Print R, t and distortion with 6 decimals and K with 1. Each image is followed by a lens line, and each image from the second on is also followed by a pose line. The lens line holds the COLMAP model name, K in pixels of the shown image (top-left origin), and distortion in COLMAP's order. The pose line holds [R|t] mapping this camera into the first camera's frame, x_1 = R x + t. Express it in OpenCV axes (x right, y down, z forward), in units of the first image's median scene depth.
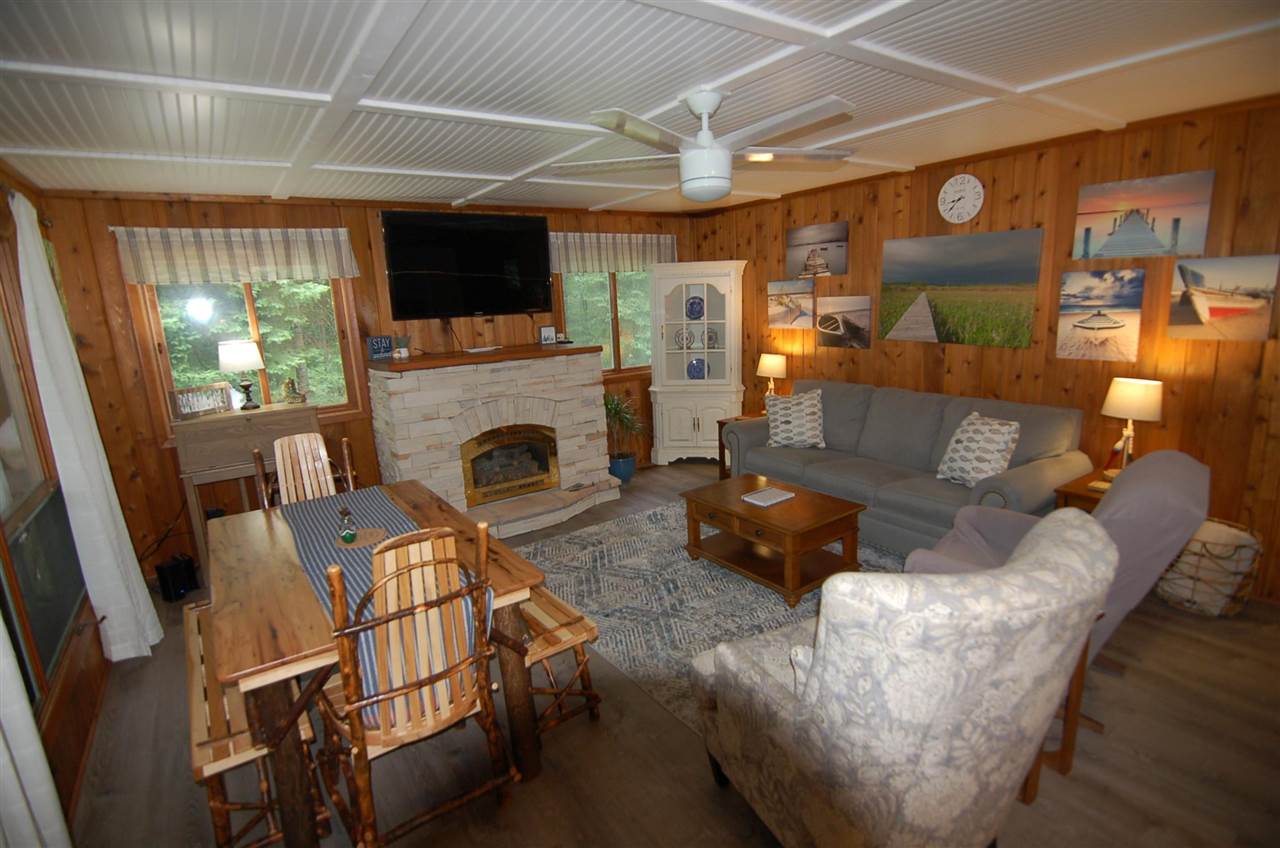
lens RADIAL K [[621.3, 0, 640.3], [0, 621.3, 429.7], [0, 0, 1]] dist [-0.007604, -0.010061]
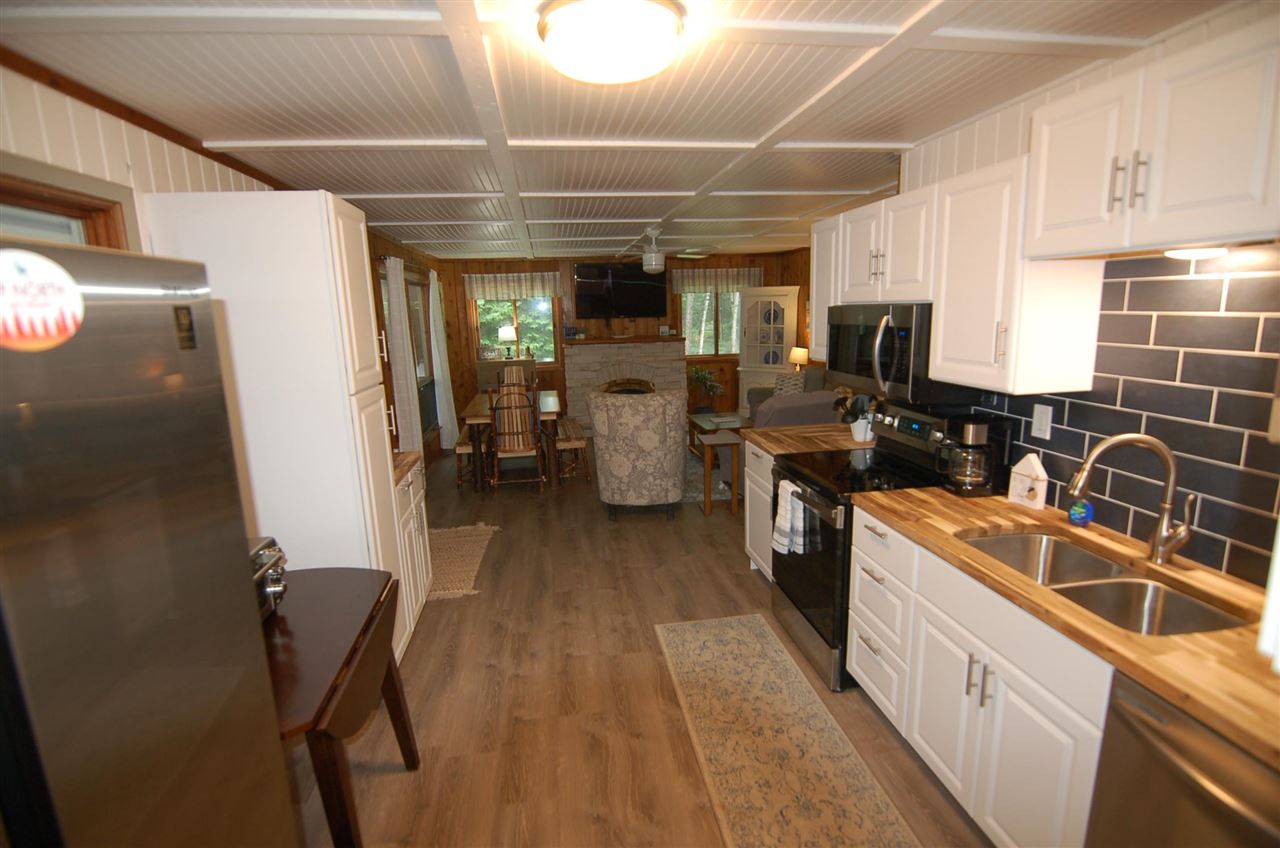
lens RADIAL K [[621.3, 0, 640.9], [0, 621.3, 427.6], [0, 0, 1]] dist [-0.007604, -0.010061]
pose [[0.896282, 0.105021, -0.430871, 0.733277], [-0.106760, 0.994079, 0.020219, 0.111670], [0.430443, 0.027878, 0.902187, -0.730579]]
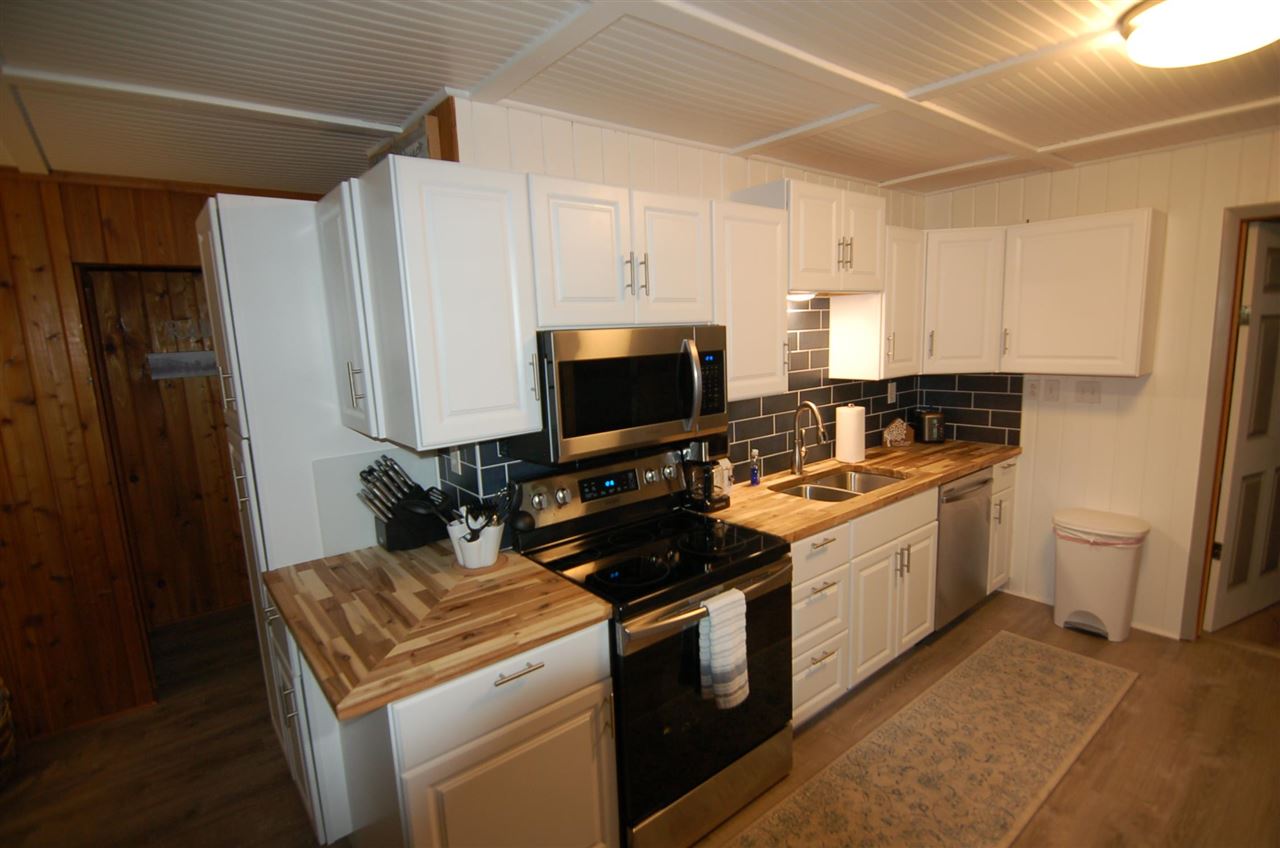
lens RADIAL K [[621.3, 0, 641.0], [0, 621.3, 431.3], [0, 0, 1]] dist [-0.007604, -0.010061]
pose [[-0.069643, -0.105842, 0.991941, 0.118727], [0.253837, 0.959746, 0.120228, -0.021996], [-0.964736, 0.260165, -0.039973, 0.068132]]
